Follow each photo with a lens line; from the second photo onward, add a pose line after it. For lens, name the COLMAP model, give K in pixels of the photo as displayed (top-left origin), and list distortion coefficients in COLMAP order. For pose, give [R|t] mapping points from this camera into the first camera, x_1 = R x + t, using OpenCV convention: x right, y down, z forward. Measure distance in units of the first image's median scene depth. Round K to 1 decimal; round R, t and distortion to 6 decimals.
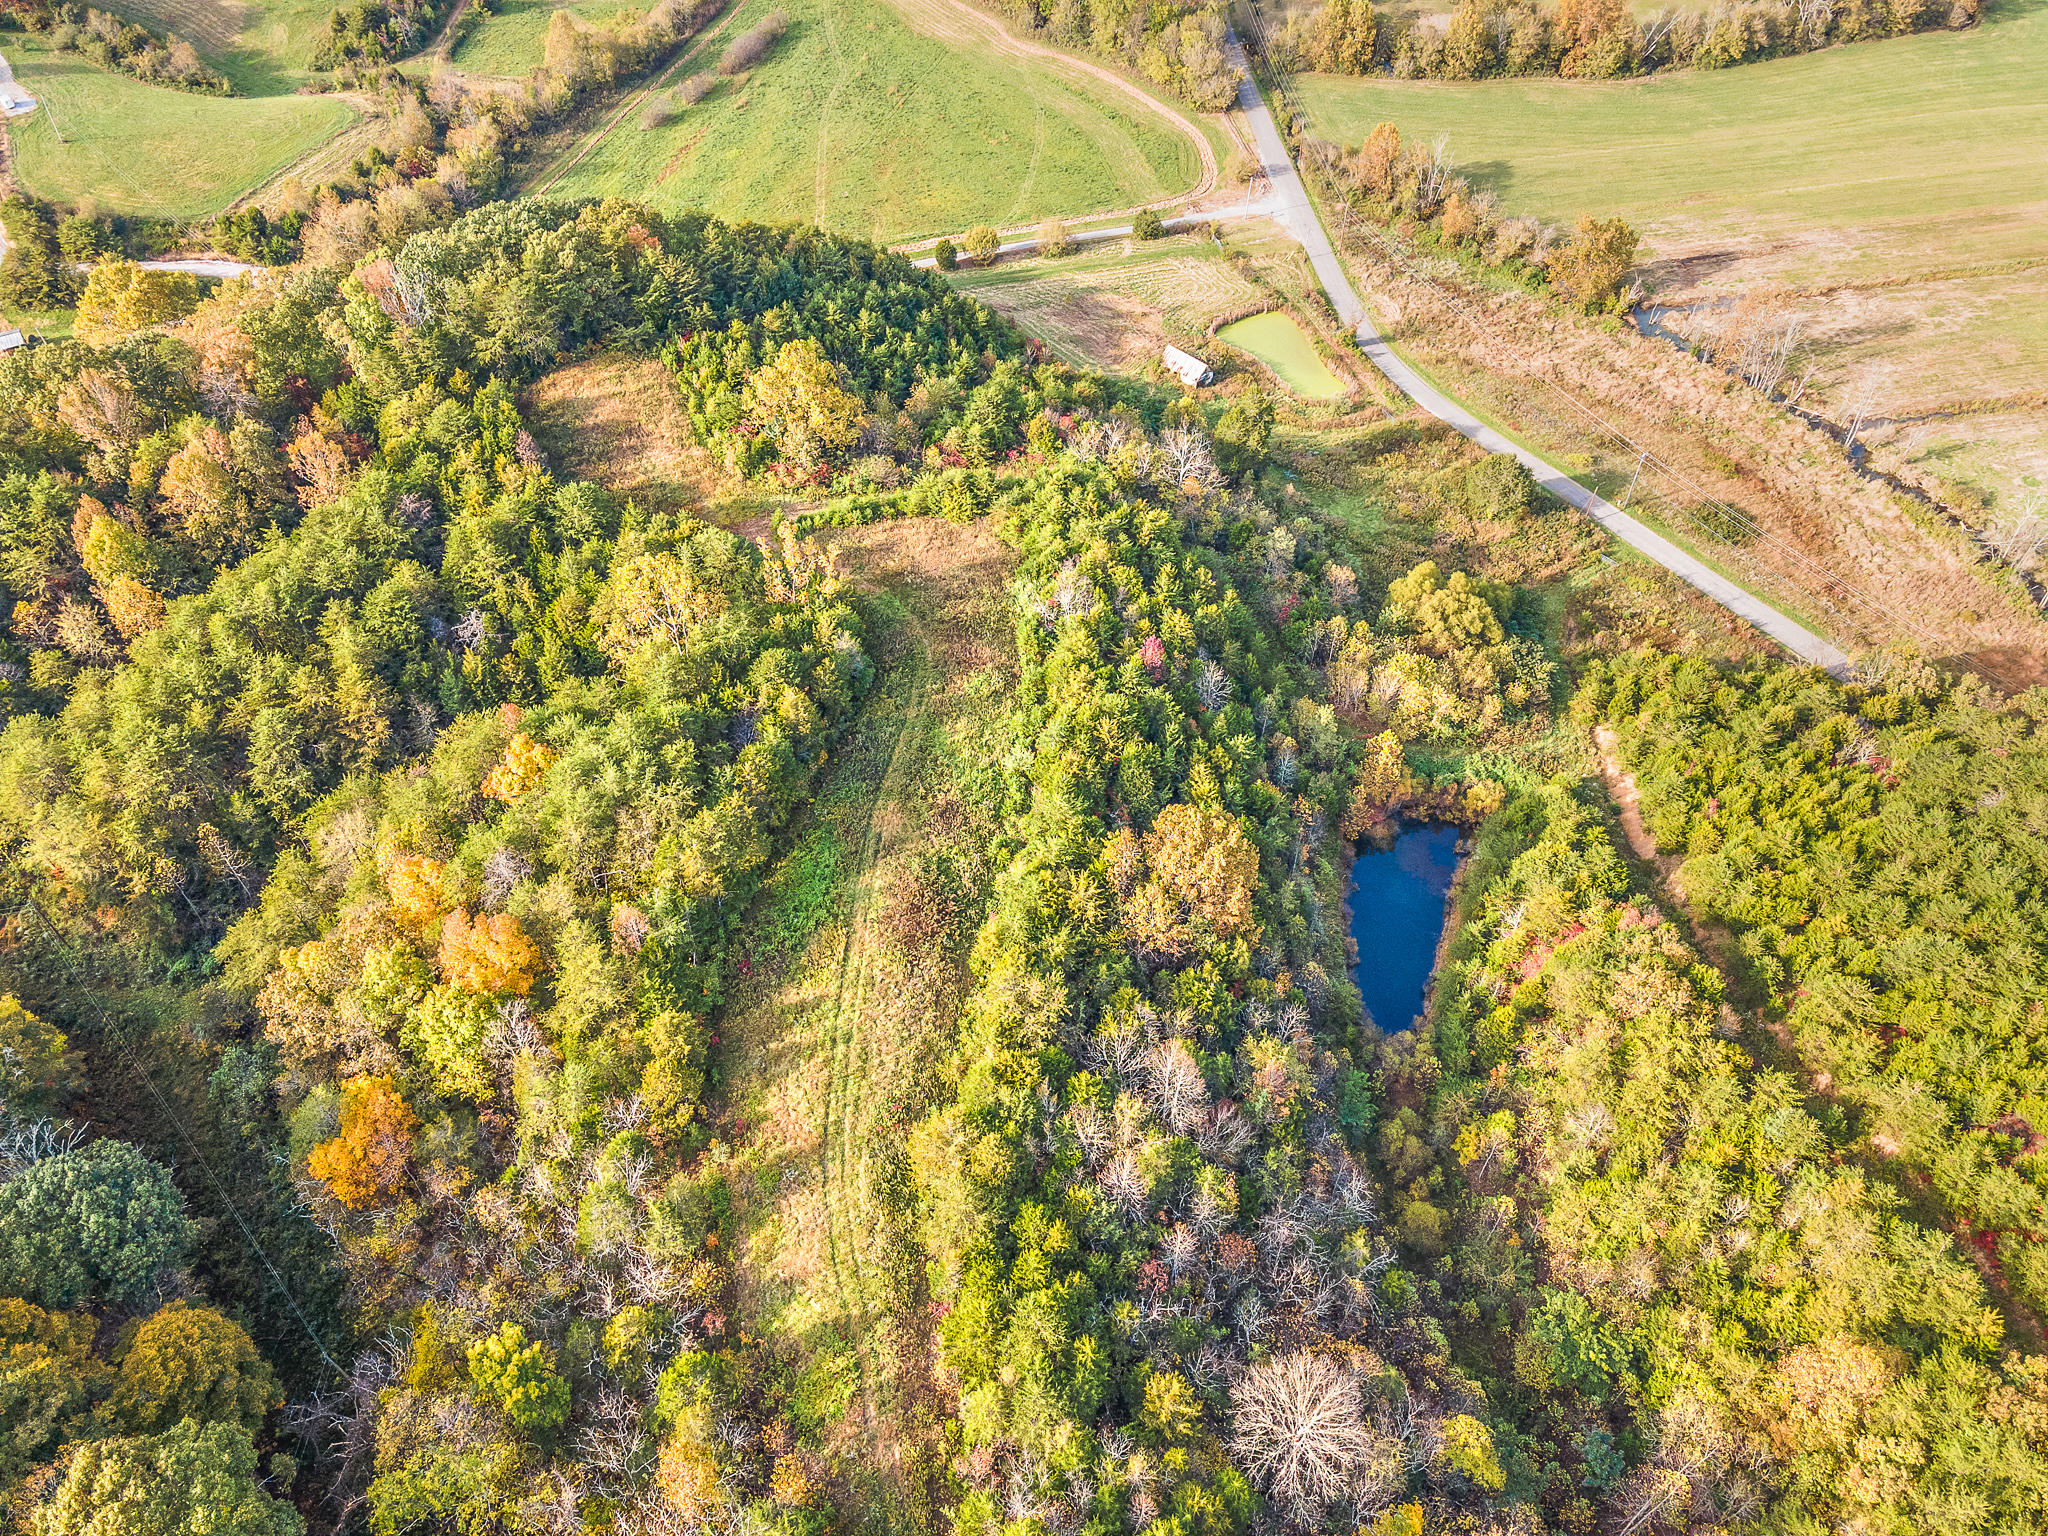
lens RADIAL K [[1472.0, 0, 1023.1], [0, 1472.0, 765.2], [0, 0, 1]] dist [0.023409, 0.025888]
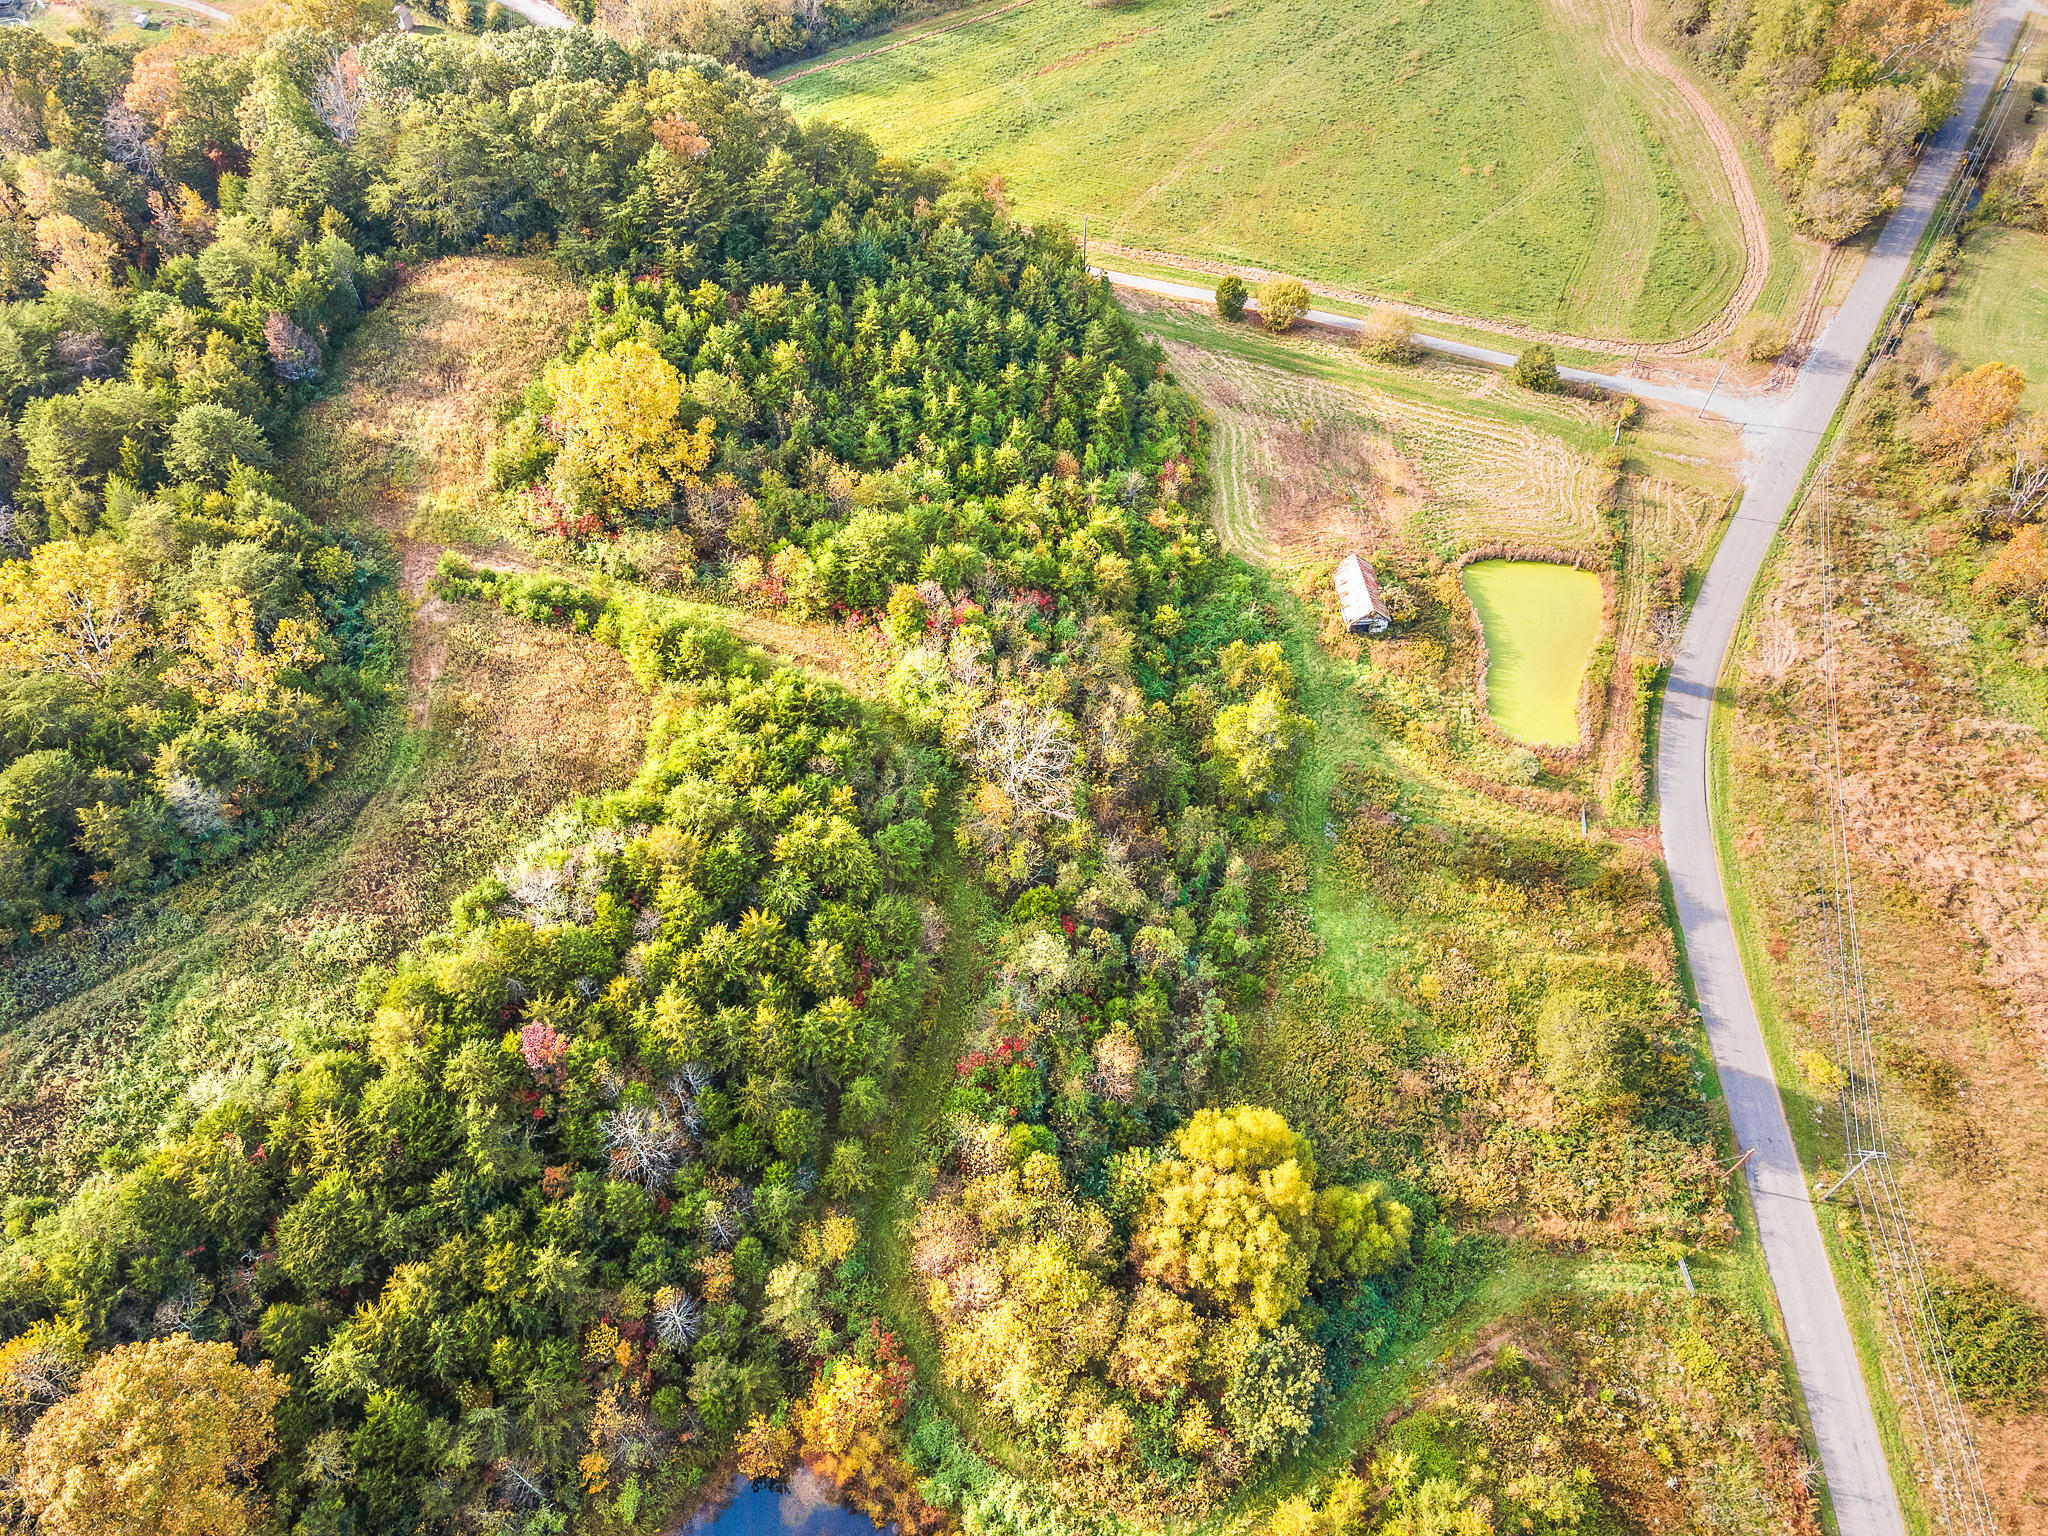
lens RADIAL K [[1472.0, 0, 1025.1], [0, 1472.0, 771.3], [0, 0, 1]] dist [0.023409, 0.025888]
pose [[0.784696, 0.496890, -0.370610, 0.296262], [-0.463692, 0.867302, 0.181044, -0.270122], [0.411390, 0.029785, 0.910973, 0.367395]]
